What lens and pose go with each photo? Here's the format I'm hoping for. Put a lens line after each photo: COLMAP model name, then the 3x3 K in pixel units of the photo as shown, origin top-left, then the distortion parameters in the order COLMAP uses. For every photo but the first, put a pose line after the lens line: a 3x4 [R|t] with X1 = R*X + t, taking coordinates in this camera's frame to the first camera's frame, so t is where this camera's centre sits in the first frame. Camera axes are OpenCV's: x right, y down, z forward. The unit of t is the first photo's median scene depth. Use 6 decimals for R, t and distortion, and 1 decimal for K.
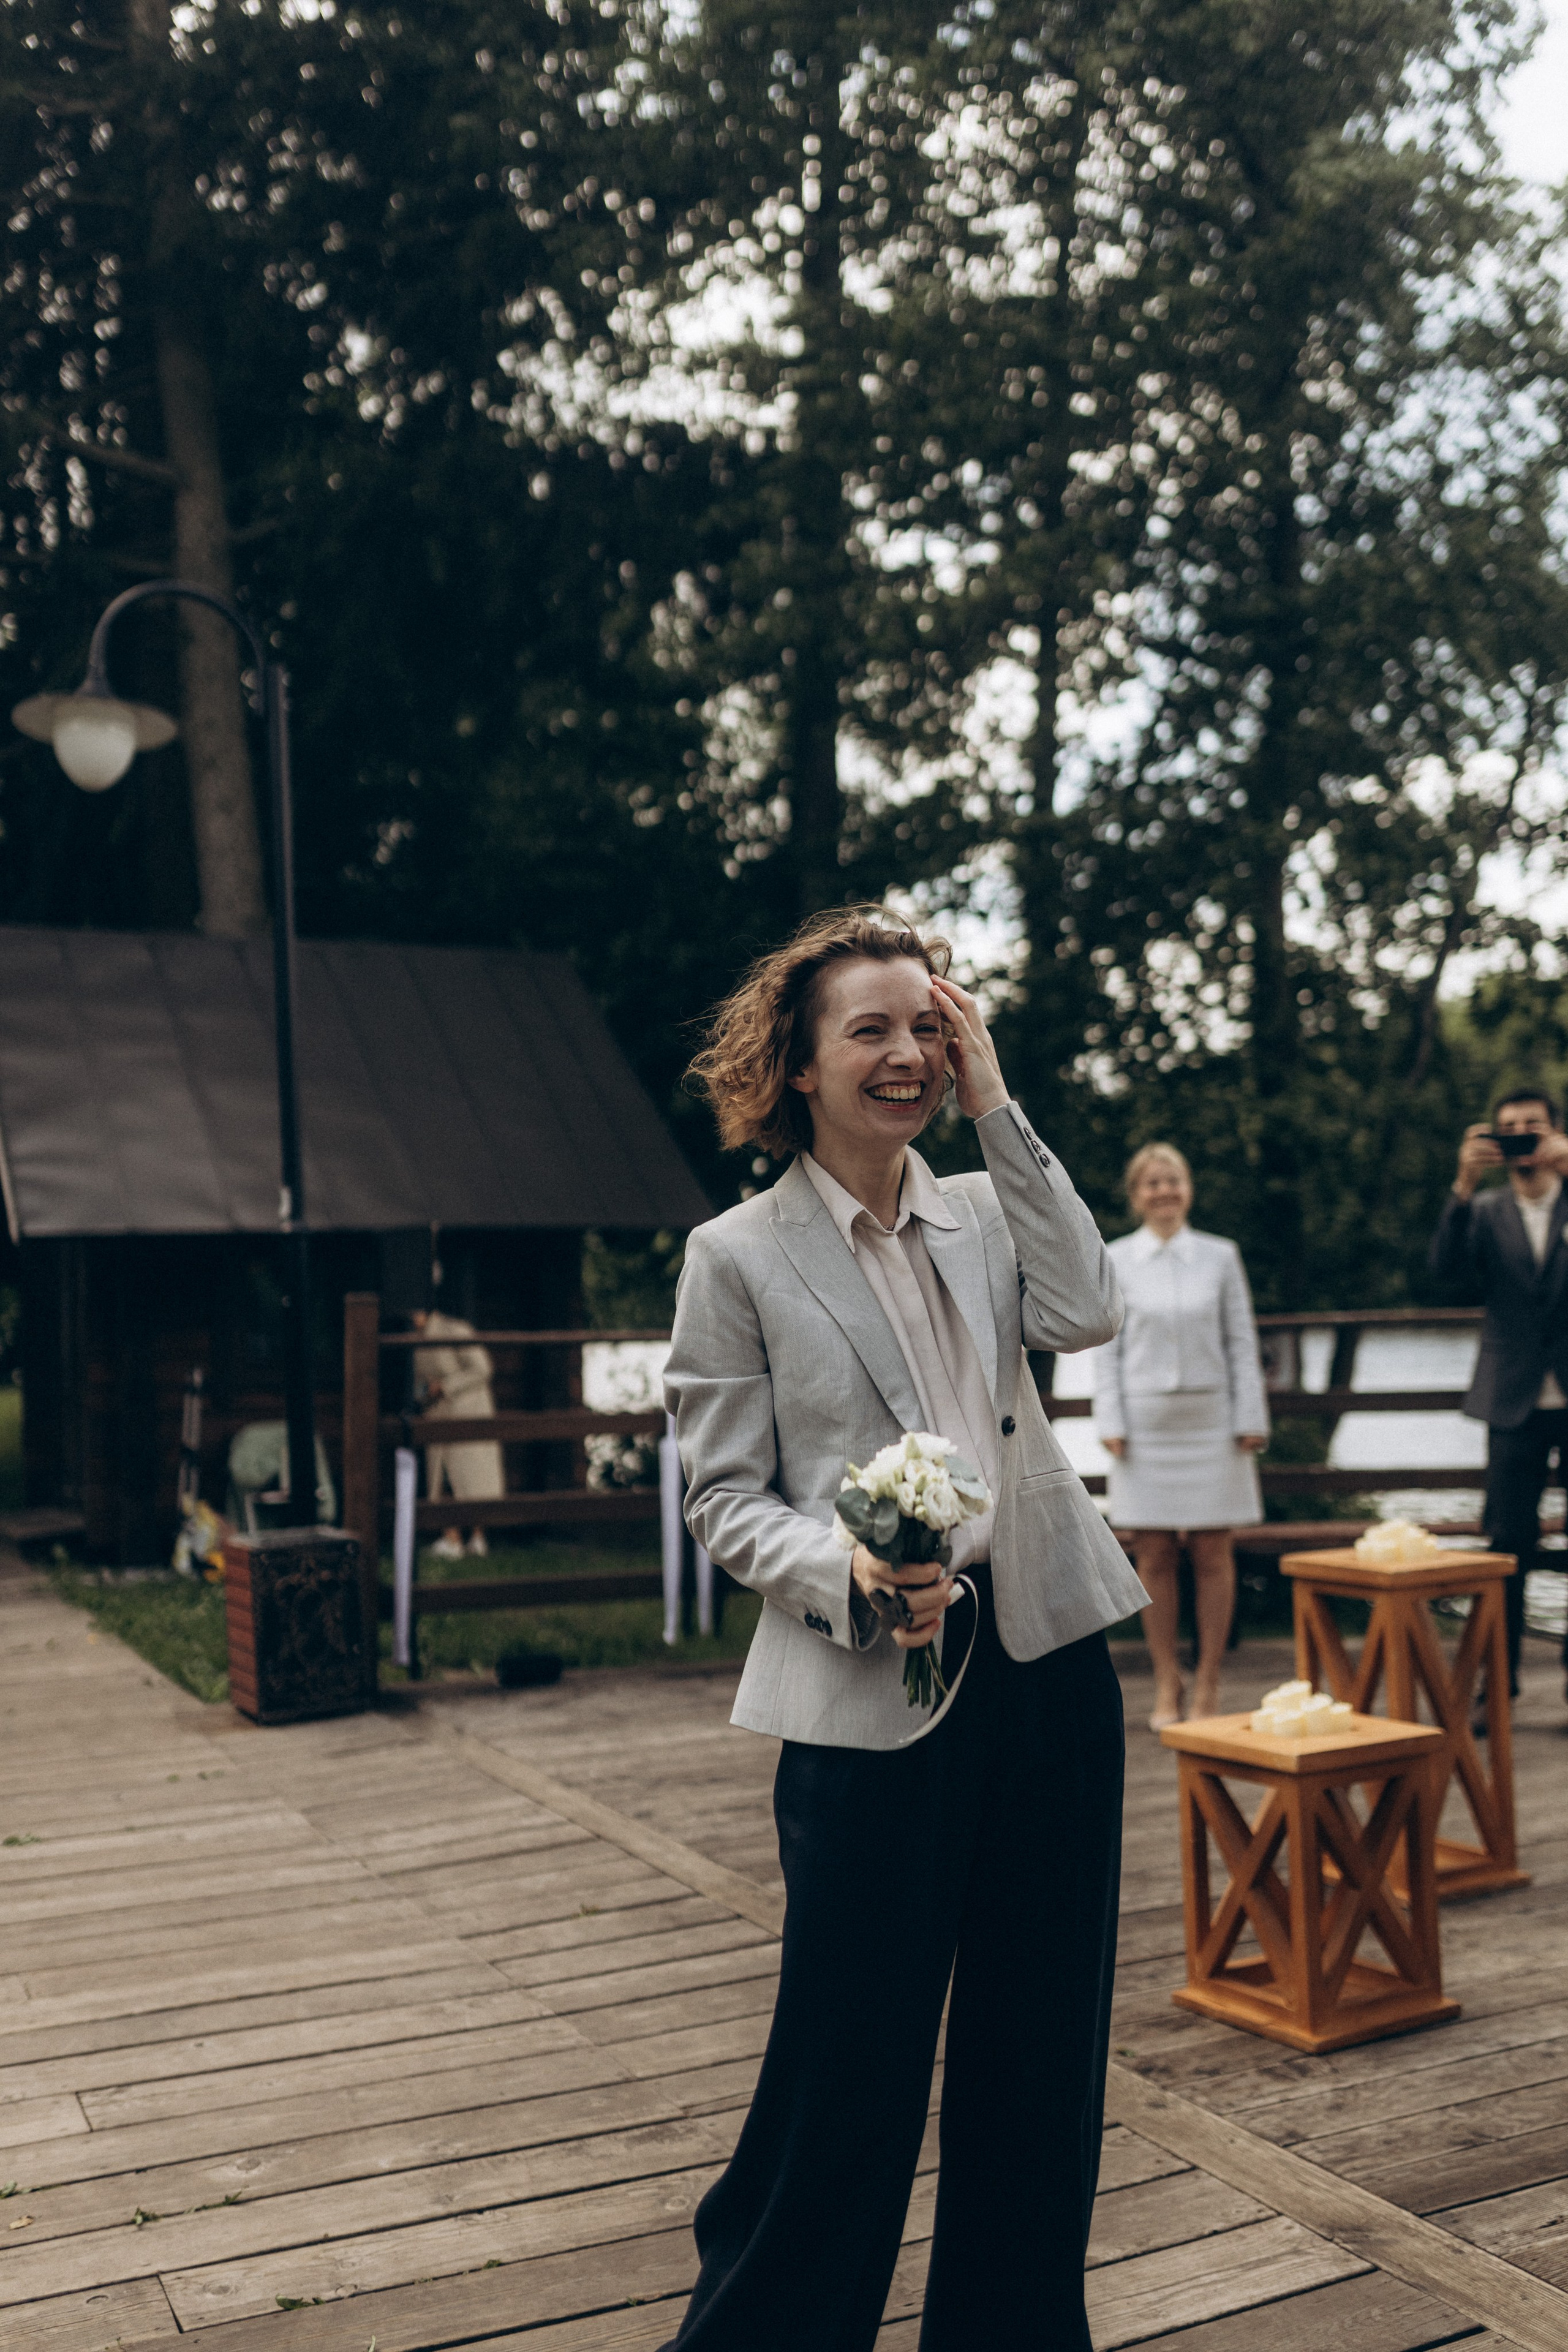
lens RADIAL K [[2234.1, 0, 784.0], [0, 2234.1, 1176.0], [0, 0, 1]] dist [-0.002118, 0.015419]
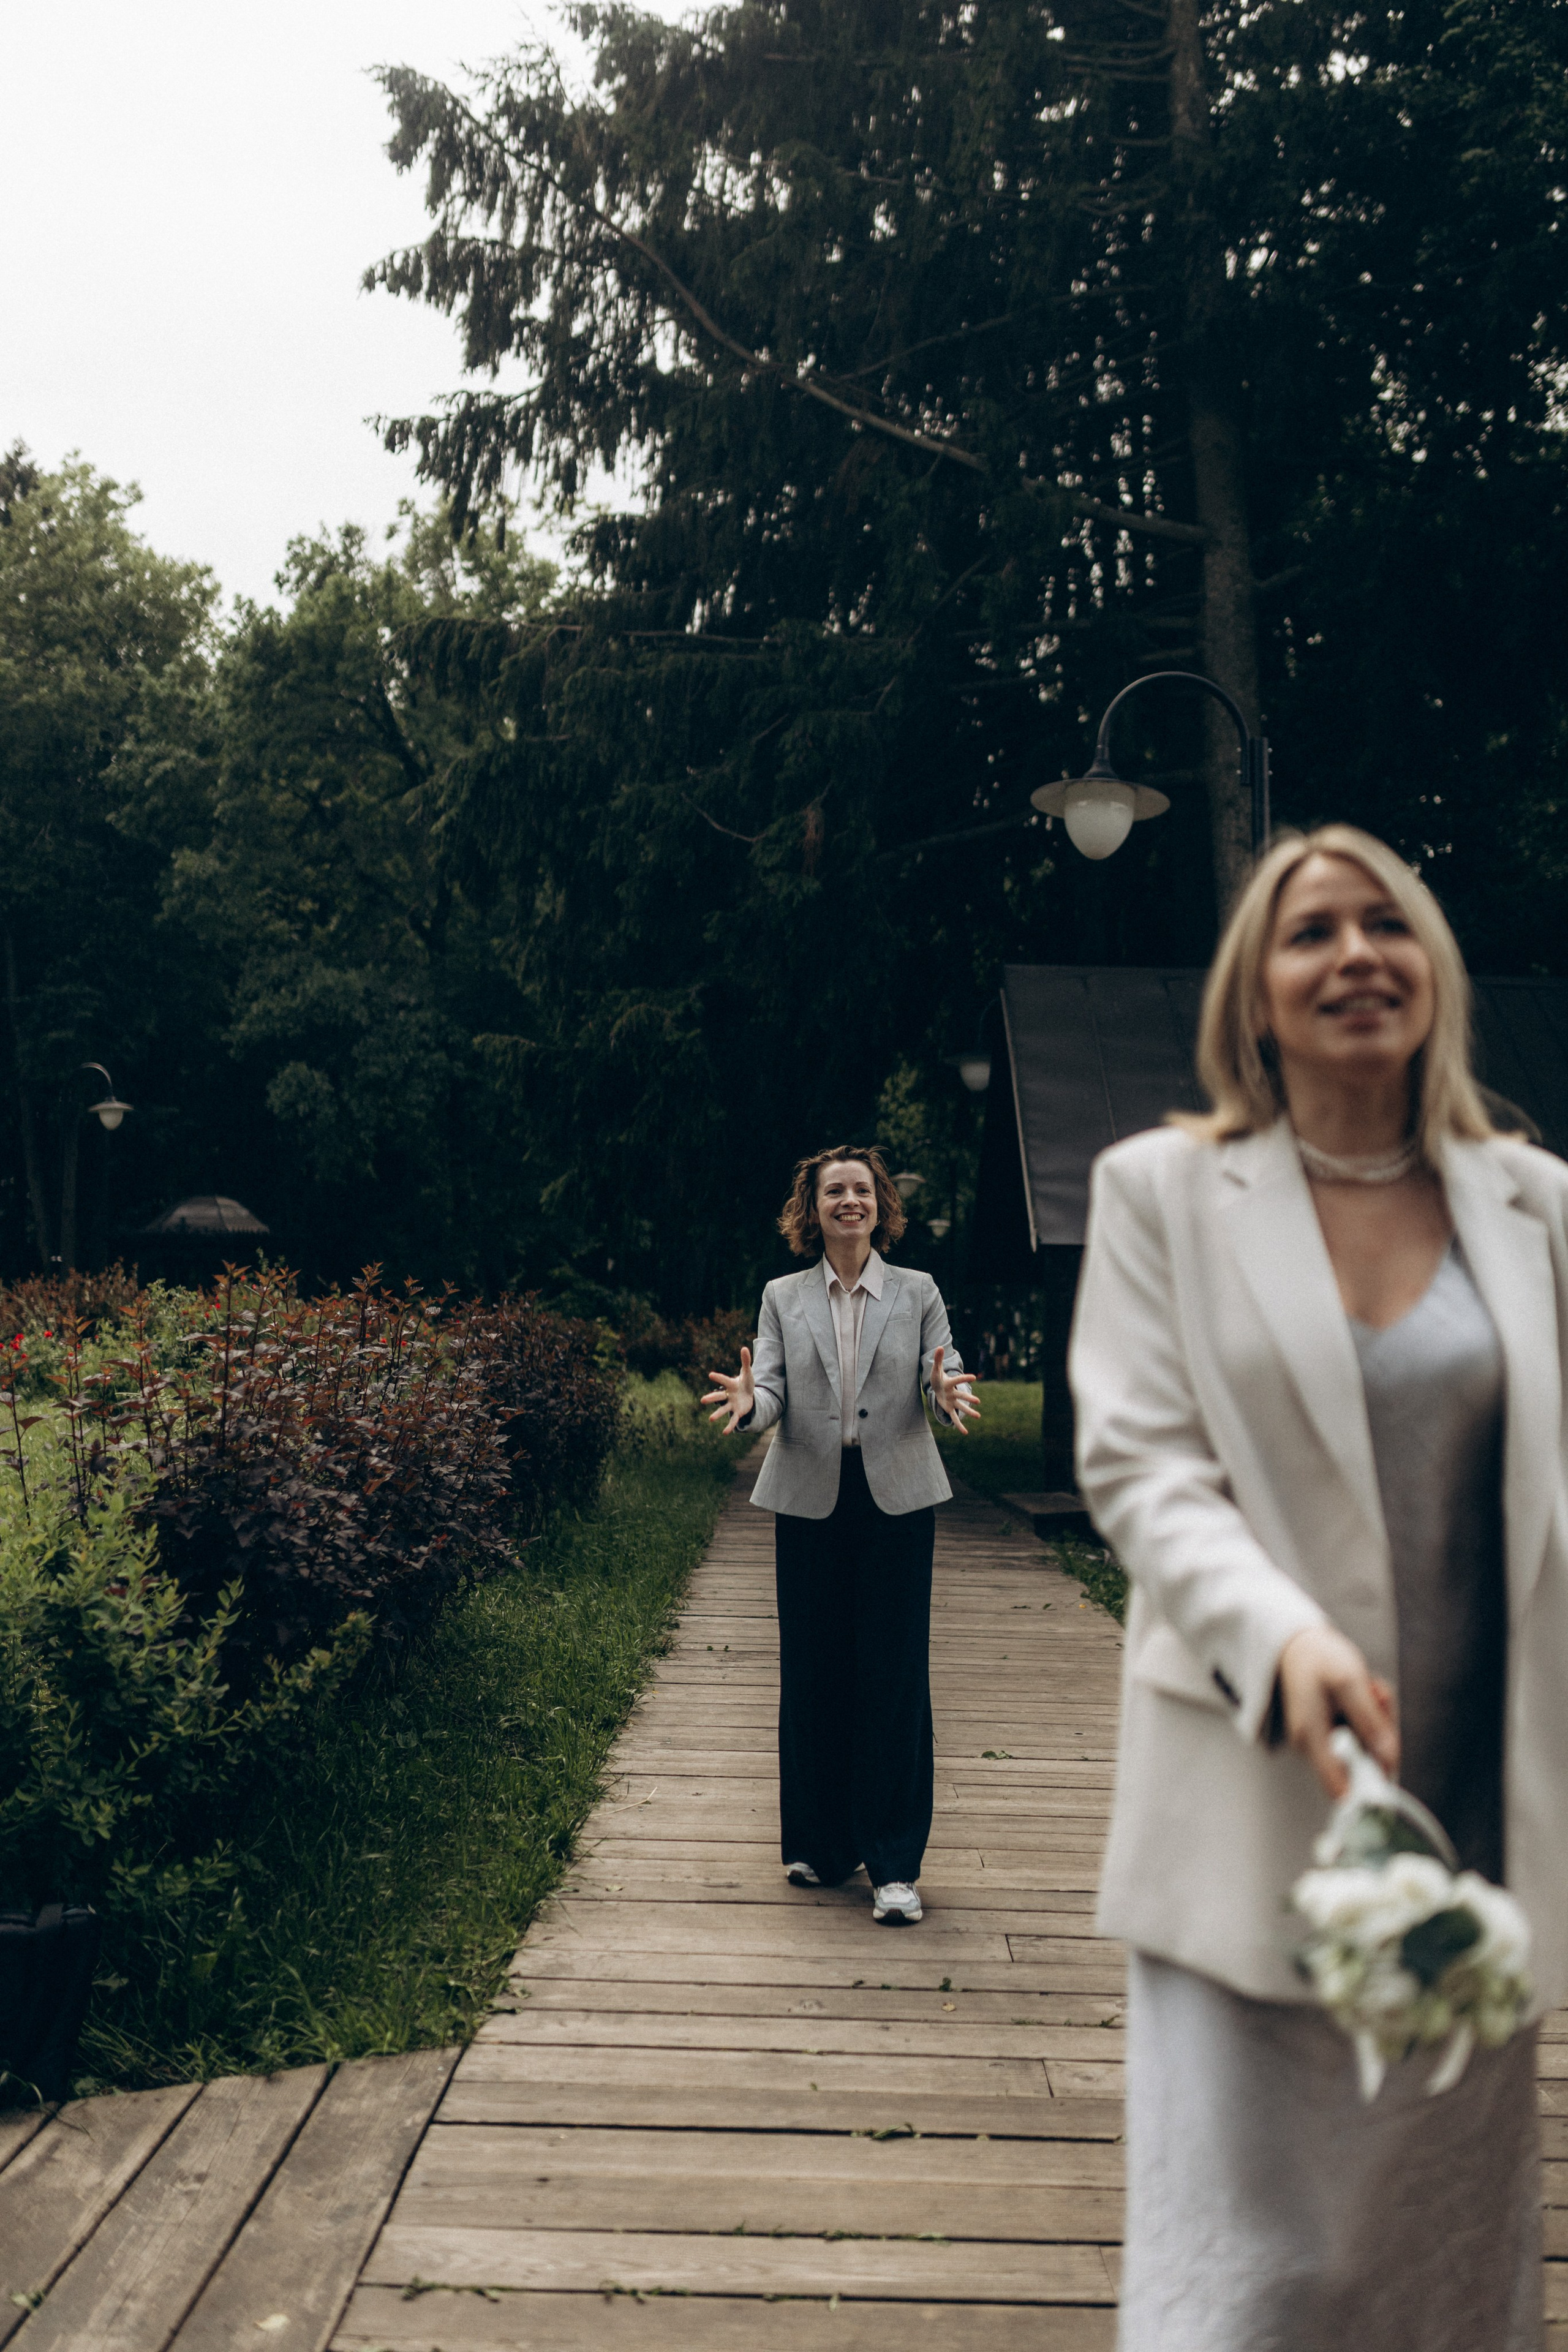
lens RADIAL K [[2234.1, 0, 784.0], [0, 2234.1, 1176.0], [0, 0, 1]] dist [-0.002118, 0.015419]
pose [[0.895680, 0.018315, -0.444322, 0.084600], [-0.020262, 0.999795, 0.000365, -0.013932], [0.444238, 0.008676, 0.895867, -0.133703]]
